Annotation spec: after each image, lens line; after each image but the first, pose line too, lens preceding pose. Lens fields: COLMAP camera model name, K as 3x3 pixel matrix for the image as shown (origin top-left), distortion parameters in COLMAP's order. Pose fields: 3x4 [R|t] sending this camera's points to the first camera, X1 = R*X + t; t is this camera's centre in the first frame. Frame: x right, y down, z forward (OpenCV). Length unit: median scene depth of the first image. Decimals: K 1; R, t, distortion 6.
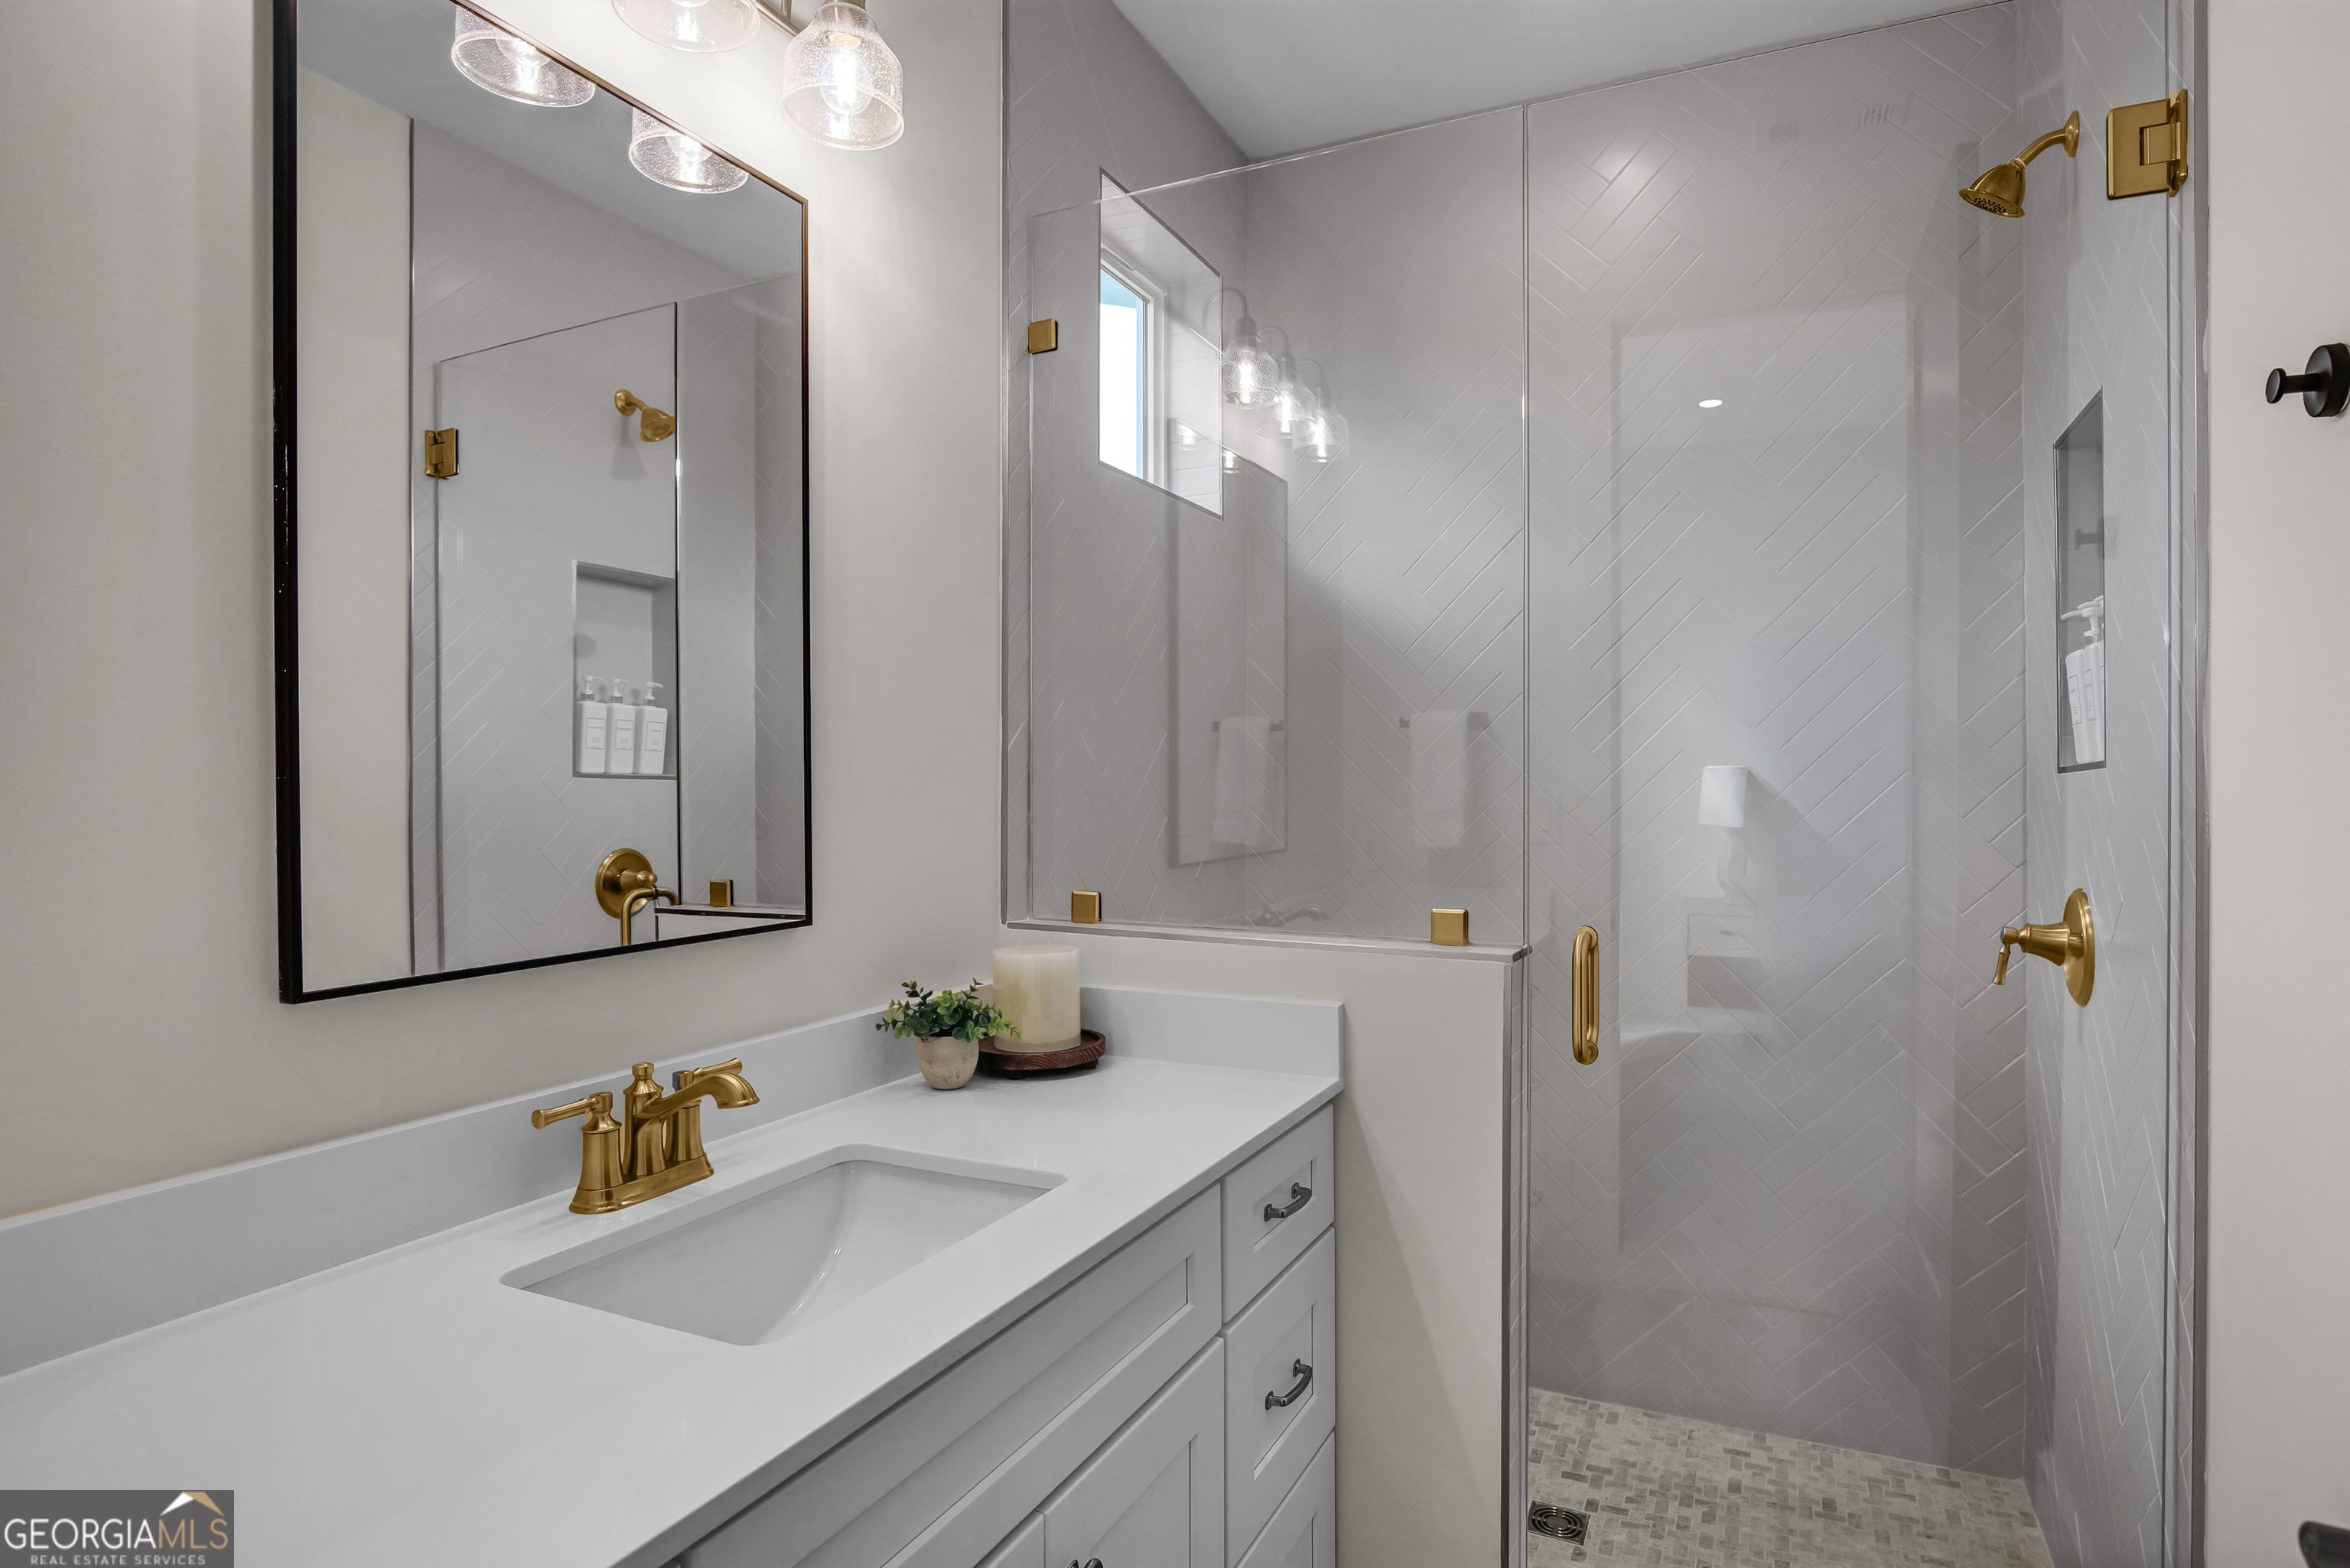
lens RADIAL K [[1259.2, 0, 1172.3], [0, 1259.2, 787.5], [0, 0, 1]] dist [0.001769, 0.000507]
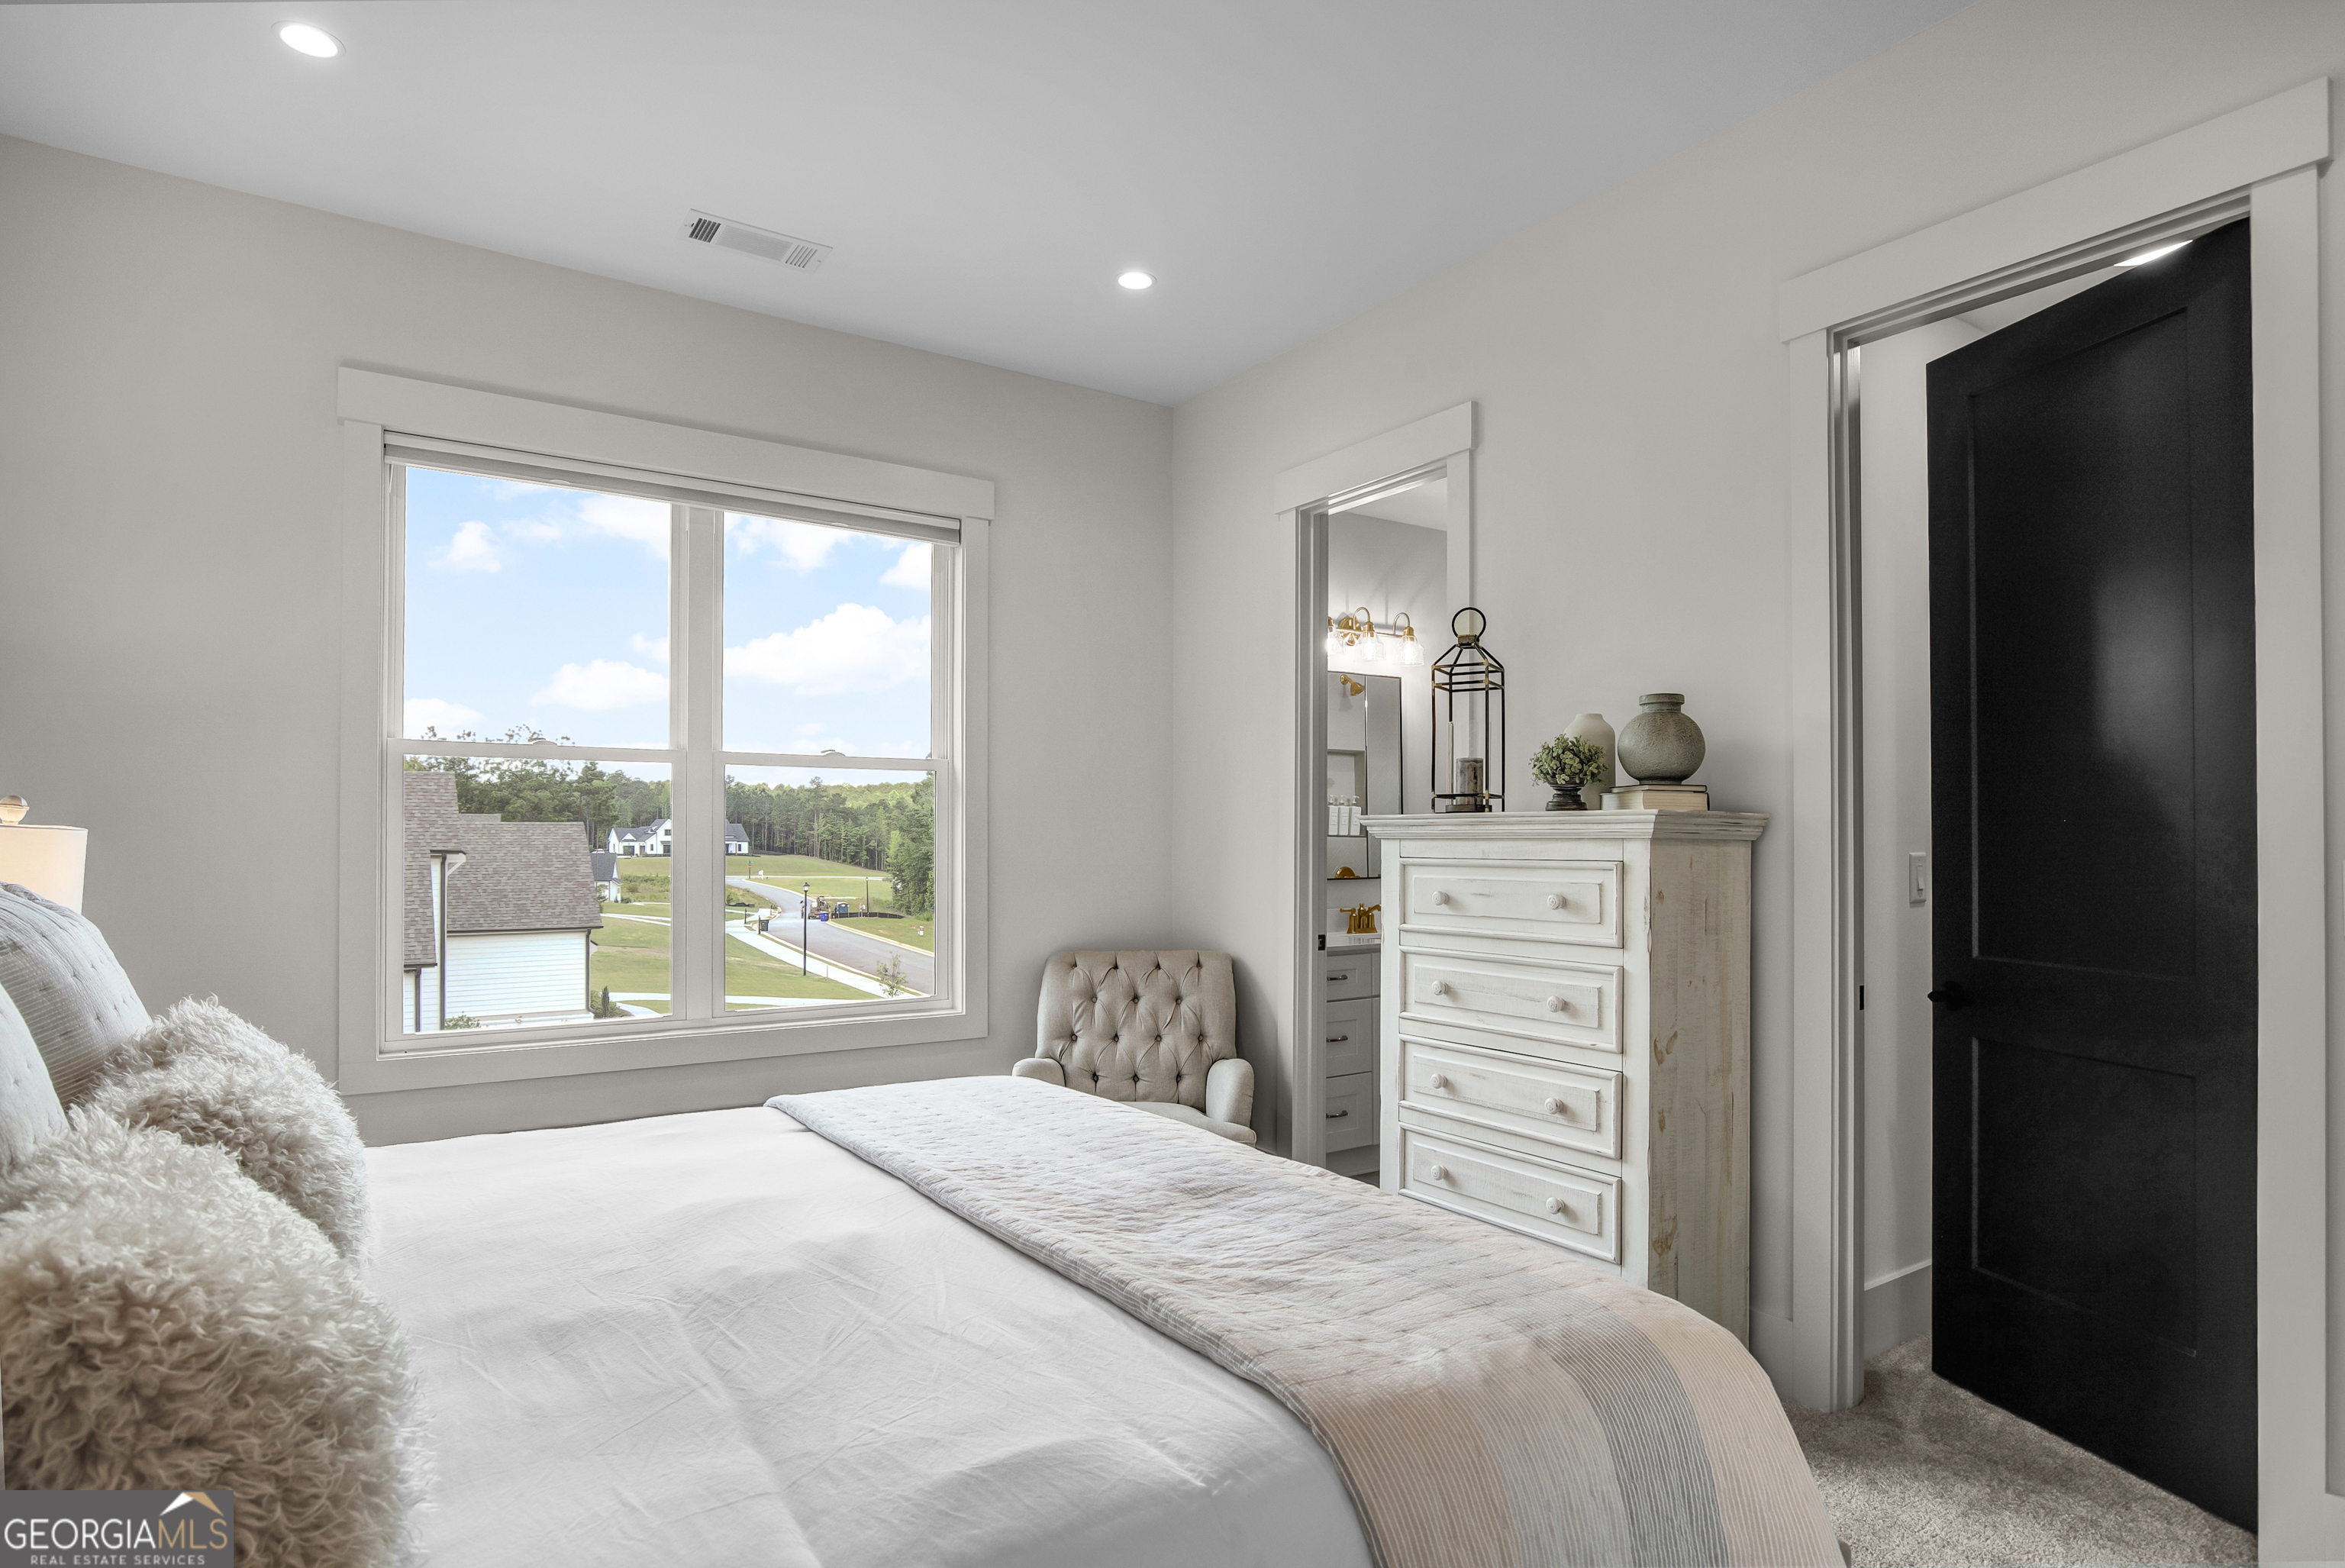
lens RADIAL K [[1256.6, 0, 1170.5], [0, 1256.6, 839.4], [0, 0, 1]] dist [0.001769, 0.000507]
pose [[0.866329, -0.000538, -0.499473, 0.473181], [0.003407, 0.999983, 0.004832, -0.015254], [0.499462, -0.005887, 0.866316, -1.239437]]
